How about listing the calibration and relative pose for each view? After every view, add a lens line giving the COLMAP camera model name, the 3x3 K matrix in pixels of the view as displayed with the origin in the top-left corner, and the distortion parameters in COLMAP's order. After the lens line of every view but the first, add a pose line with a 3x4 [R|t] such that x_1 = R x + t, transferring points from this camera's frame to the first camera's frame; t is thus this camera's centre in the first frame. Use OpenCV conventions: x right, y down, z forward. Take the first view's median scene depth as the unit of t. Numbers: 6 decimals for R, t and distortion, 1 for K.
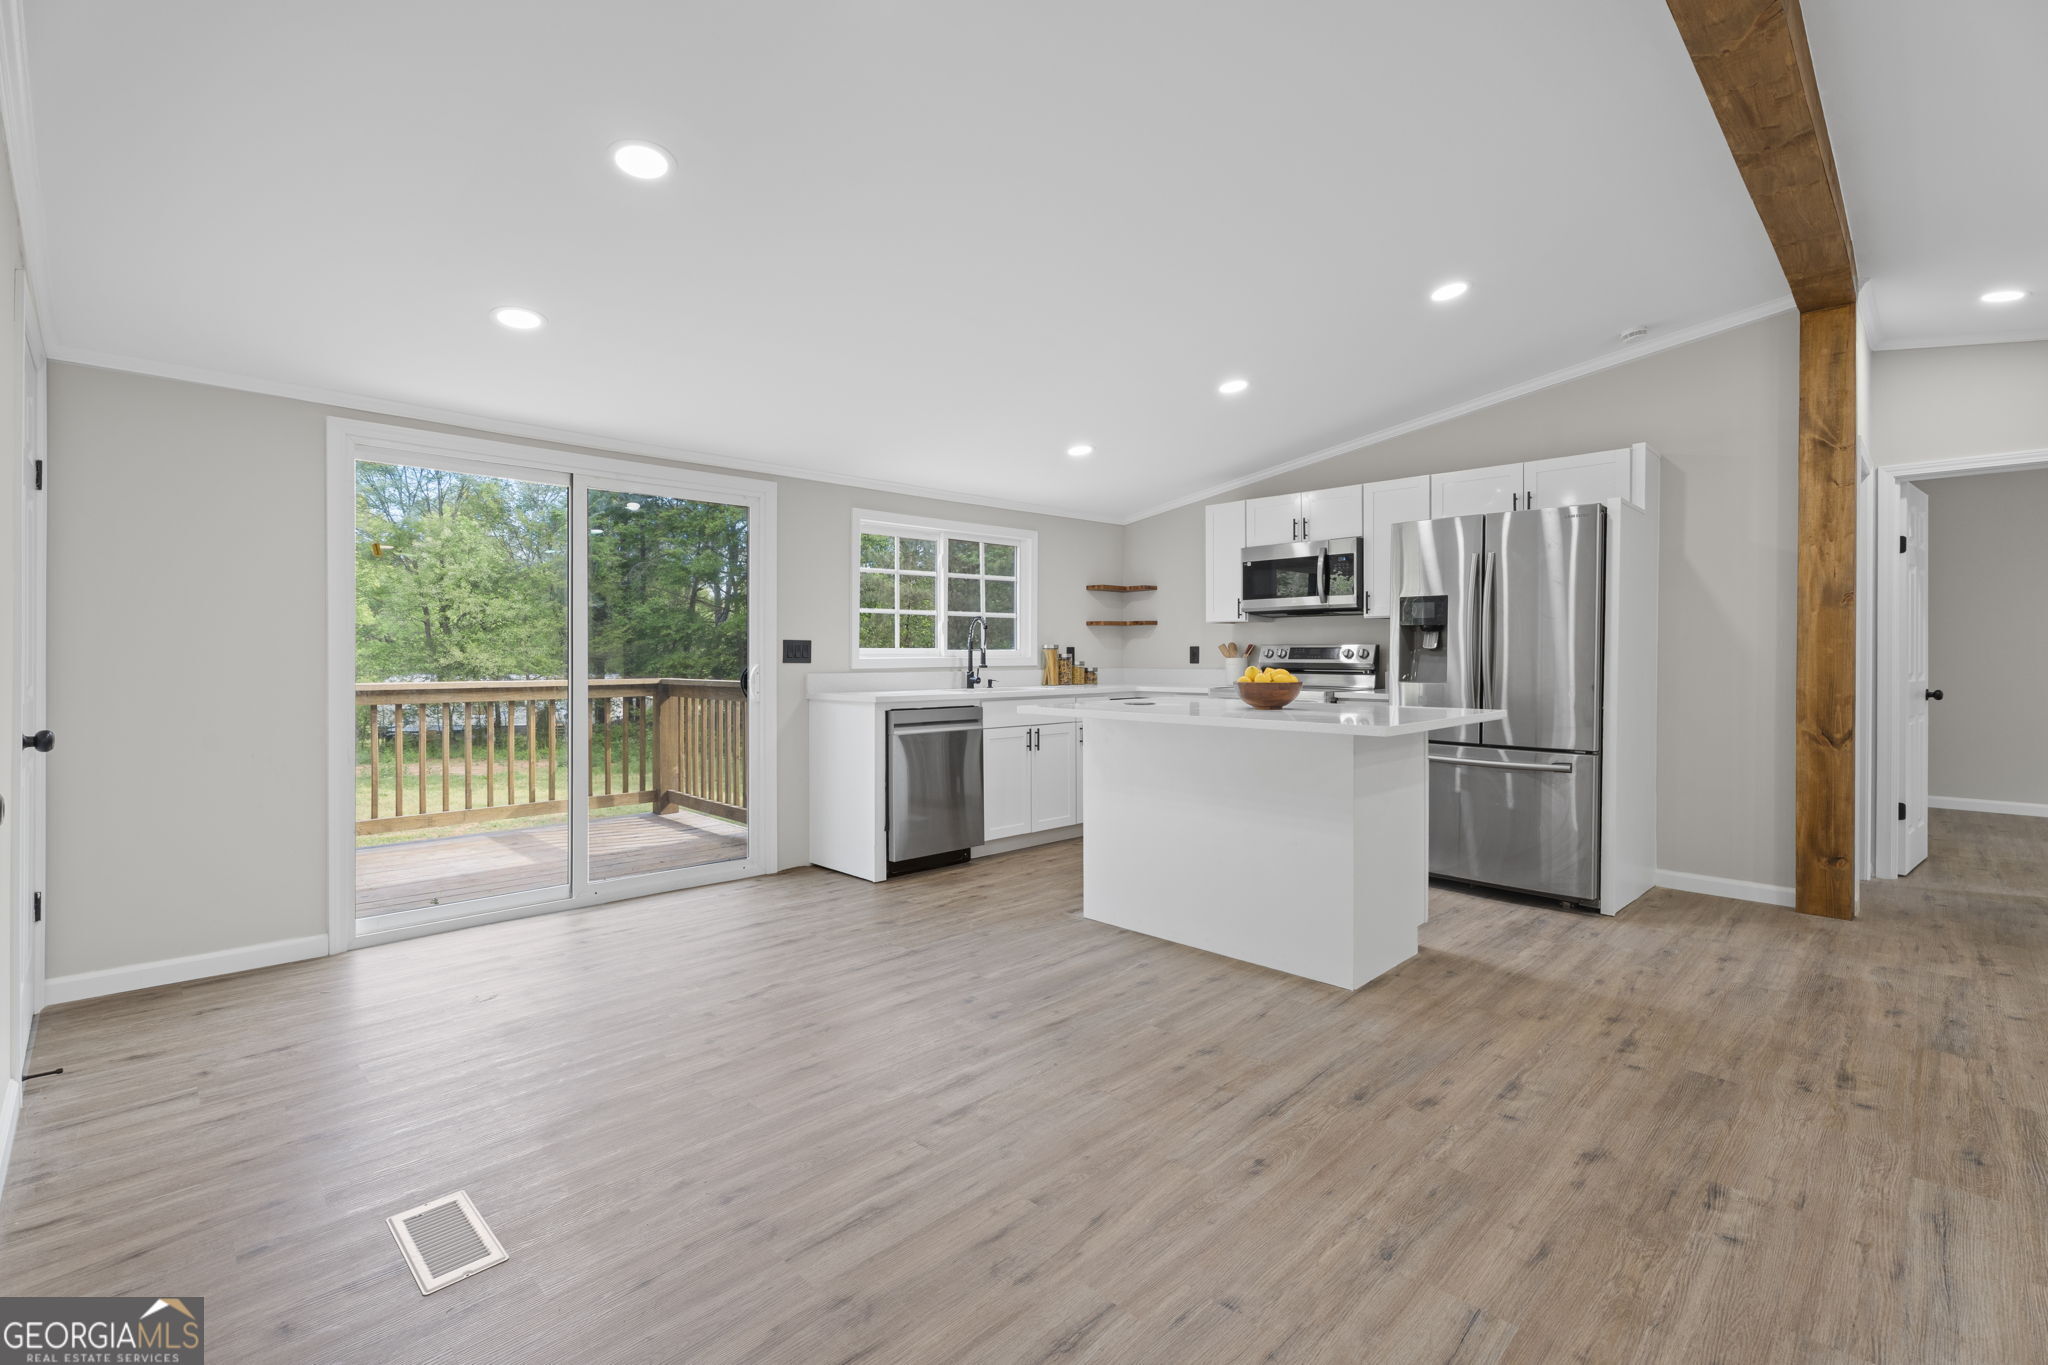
lens RADIAL K [[913.2, 0, 1026.4], [0, 913.2, 664.0], [0, 0, 1]] dist [-0.000893, 0.001139]
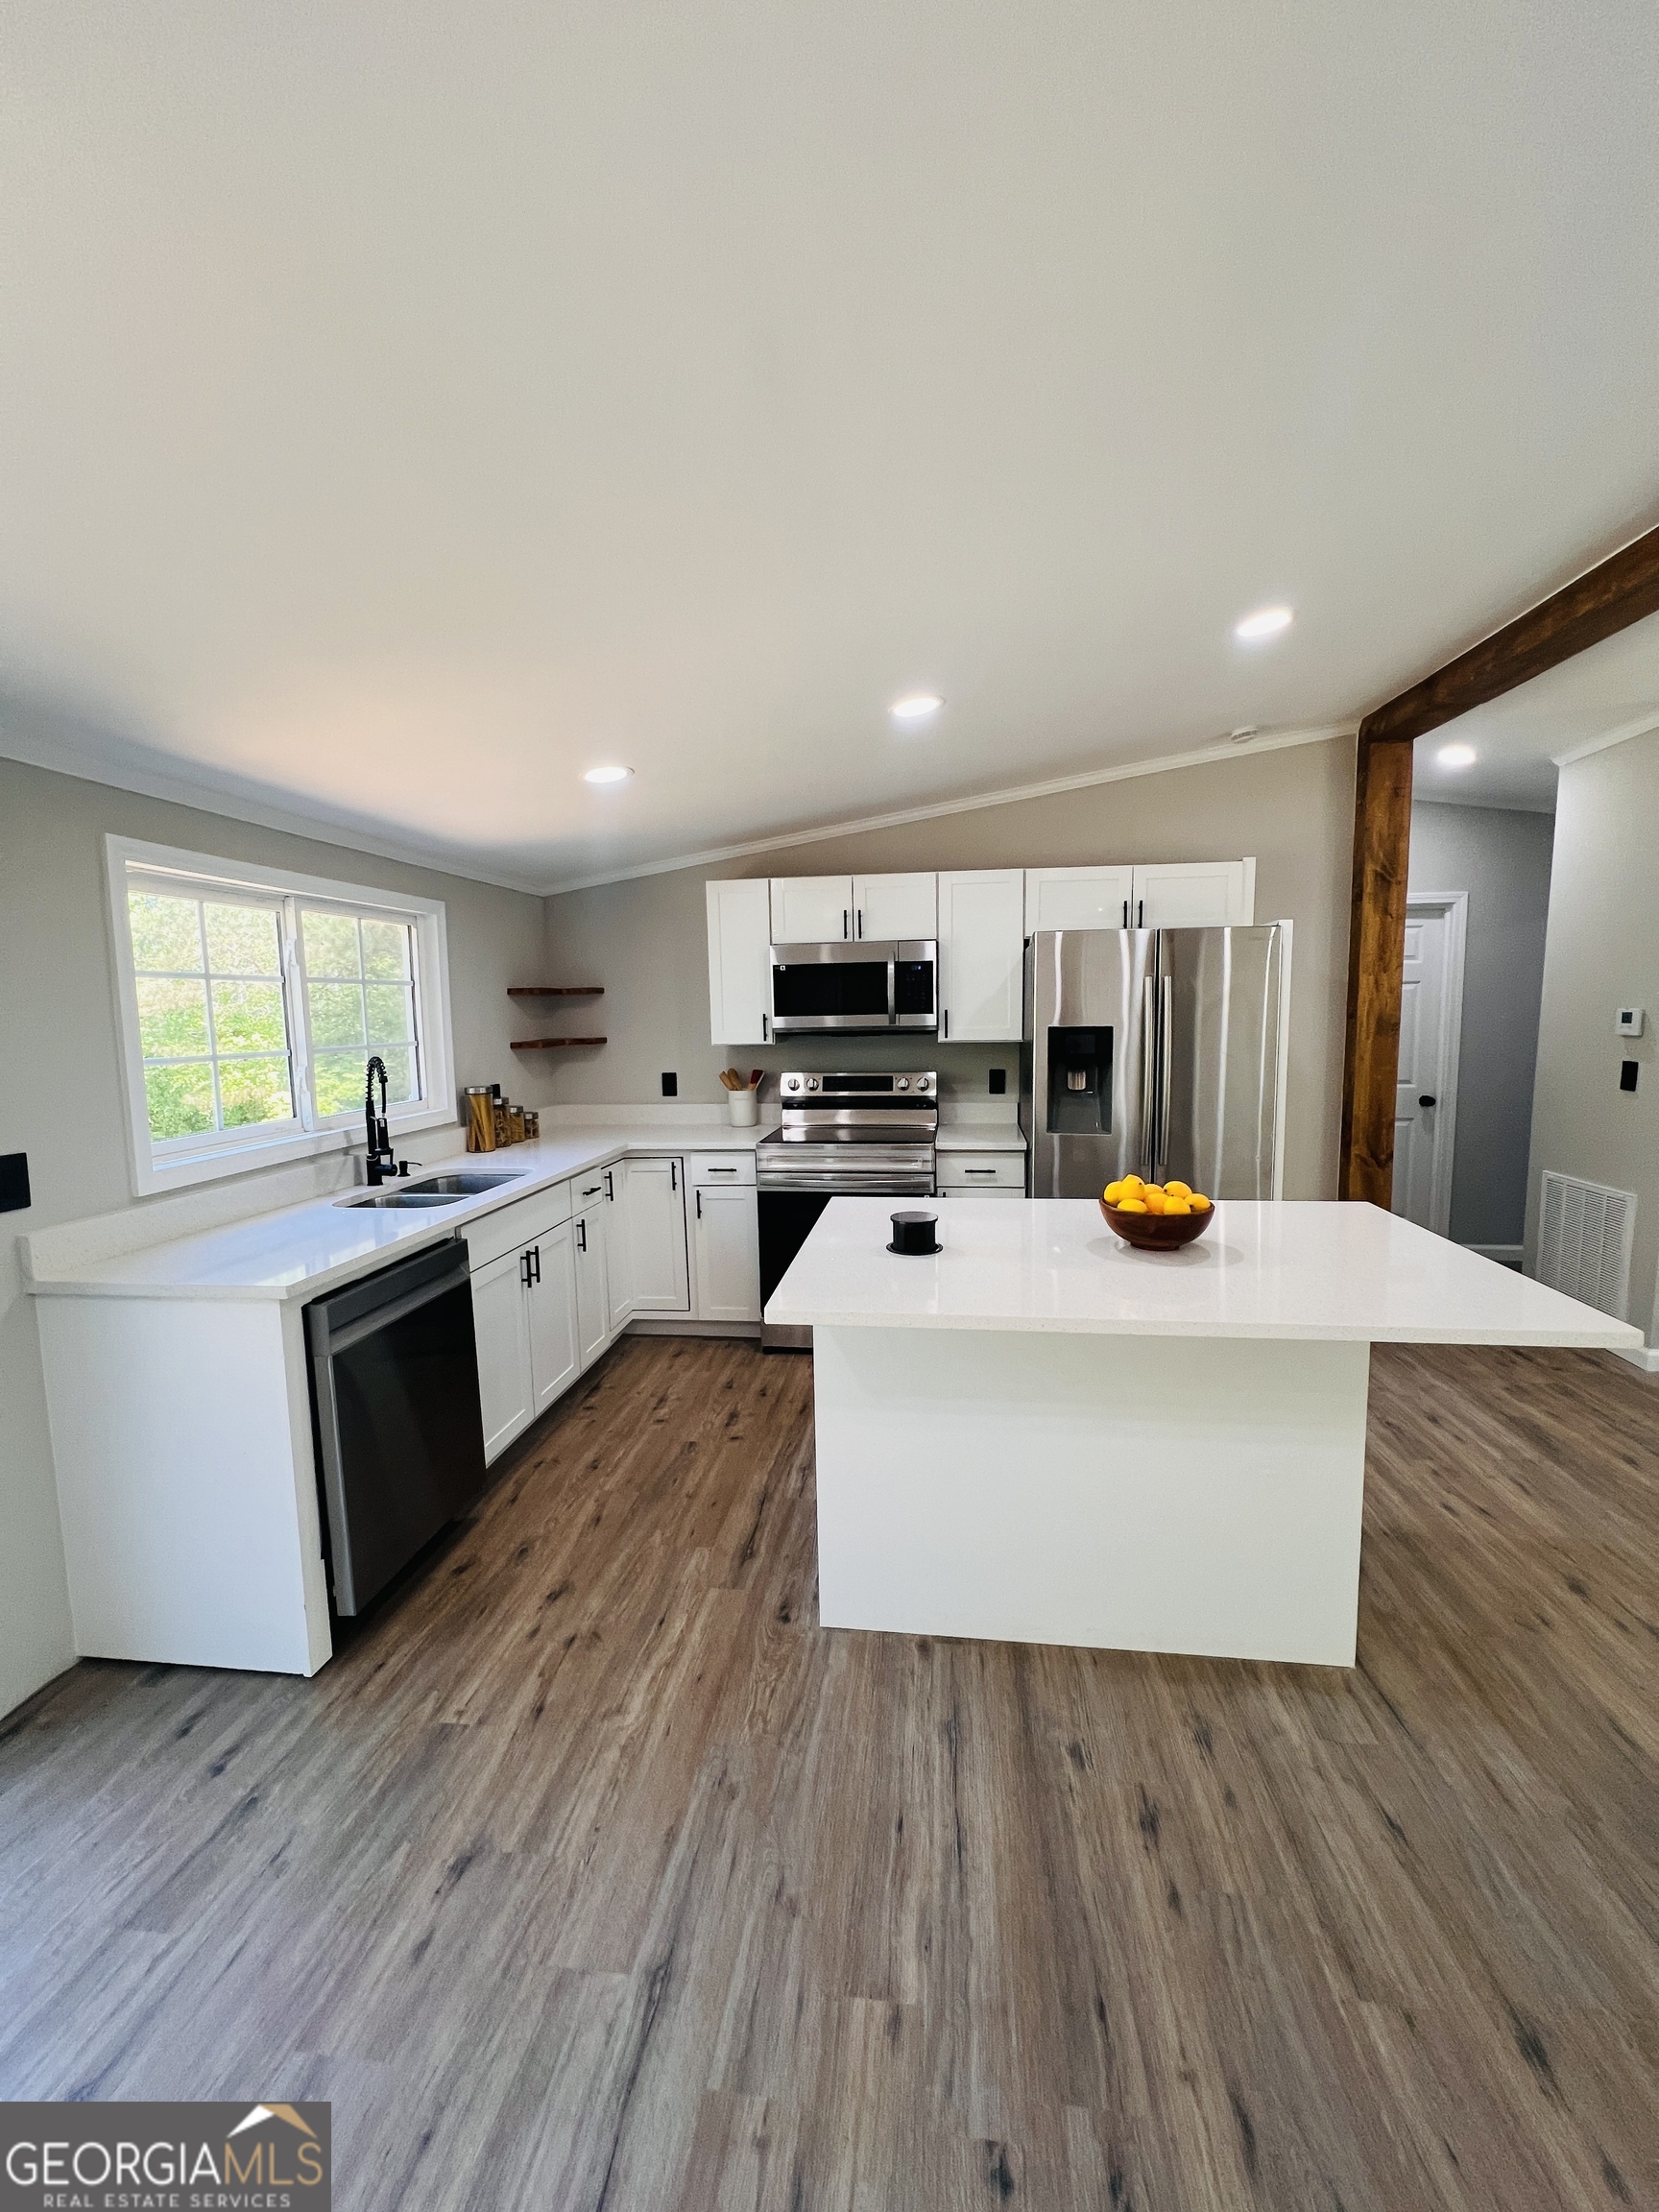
lens RADIAL K [[881.0, 0, 830.1], [0, 881.0, 1104.7], [0, 0, 1]] dist [-0.002321, -0.000281]
pose [[0.788849, -0.079099, 0.609475, -0.196229], [0.023965, 0.994888, 0.098101, -0.080473], [-0.614119, -0.062781, 0.786712, 0.483456]]
